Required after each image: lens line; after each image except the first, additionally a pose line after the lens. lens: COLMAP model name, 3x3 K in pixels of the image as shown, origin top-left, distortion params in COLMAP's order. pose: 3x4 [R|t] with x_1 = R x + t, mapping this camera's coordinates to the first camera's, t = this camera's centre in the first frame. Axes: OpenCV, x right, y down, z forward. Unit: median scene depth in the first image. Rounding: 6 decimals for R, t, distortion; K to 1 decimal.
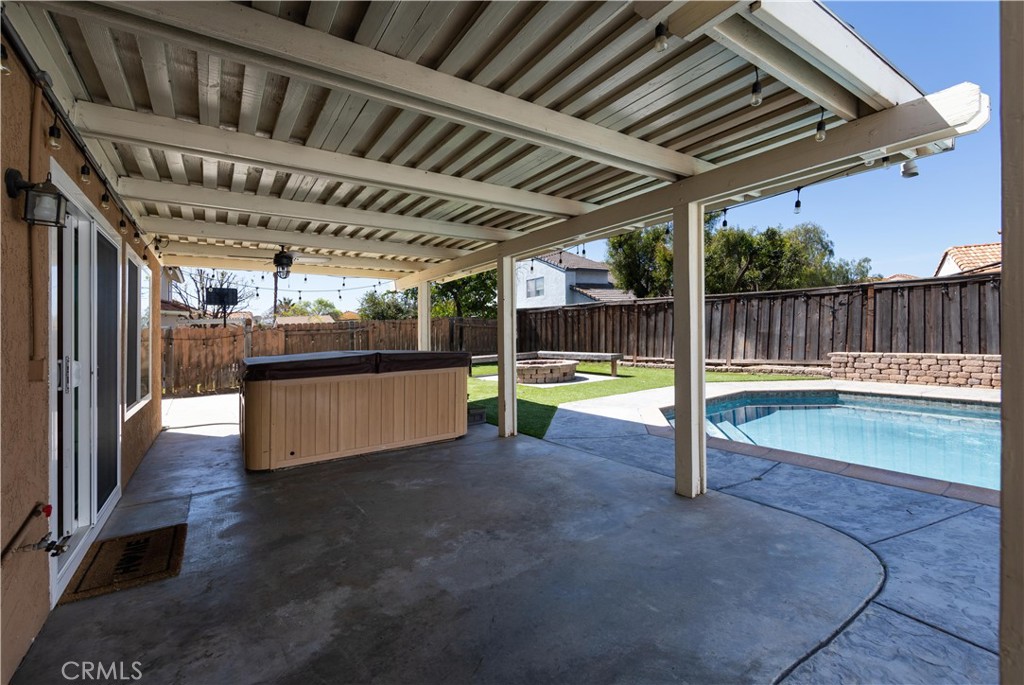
lens RADIAL K [[413.8, 0, 510.1], [0, 413.8, 369.4], [0, 0, 1]] dist [-0.012448, -0.000023]
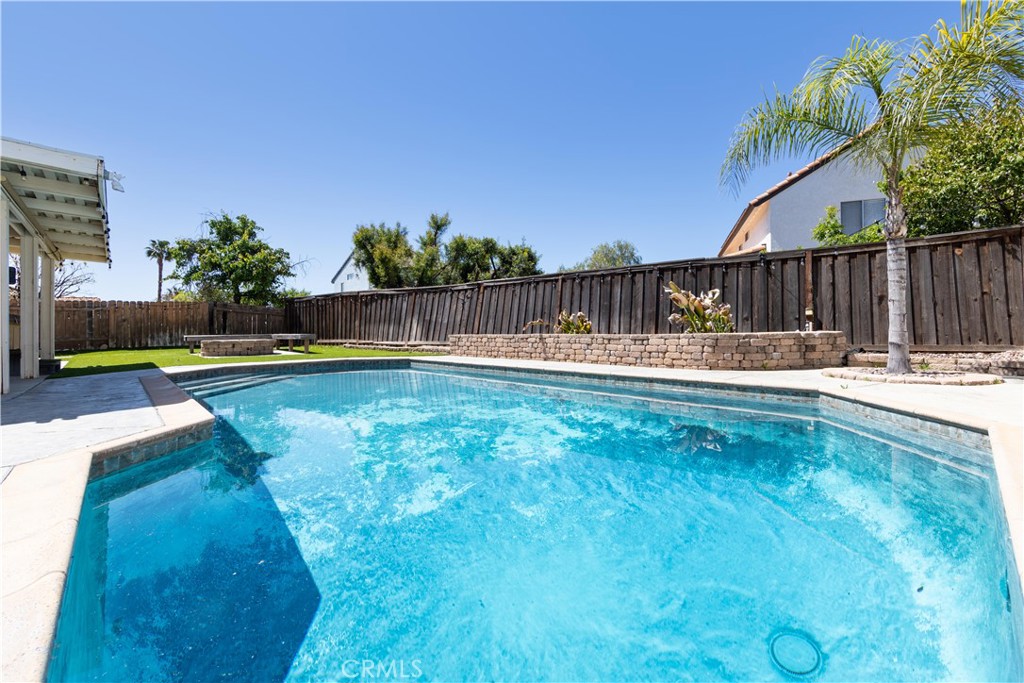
lens RADIAL K [[429.0, 0, 531.6], [0, 429.0, 334.7], [0, 0, 1]] dist [0.000037, 0.000082]
pose [[0.989561, 0.027567, 0.141457, 0.733132], [-0.014615, 0.995671, -0.091795, 0.068629], [-0.143375, 0.088769, 0.985679, -0.307842]]
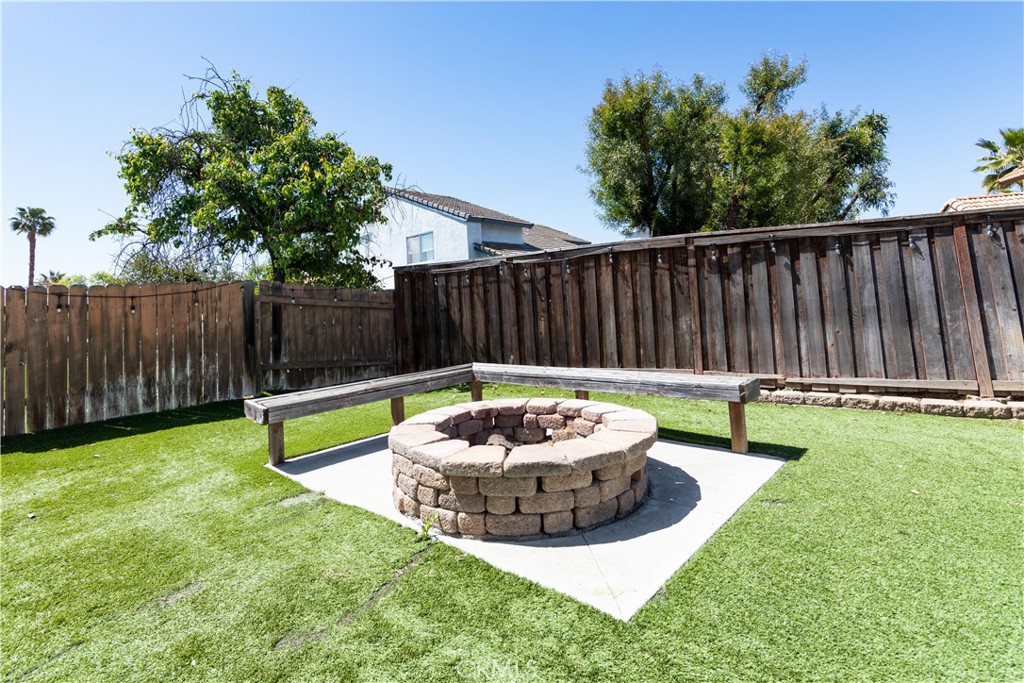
lens RADIAL K [[480.7, 0, 489.3], [0, 480.7, 289.8], [0, 0, 1]] dist [-0.001963, -0.000211]
pose [[0.979523, -0.003639, 0.201302, 0.000307], [0.032326, 0.989708, -0.139404, -0.060888], [-0.198723, 0.143057, 0.969559, 0.669740]]
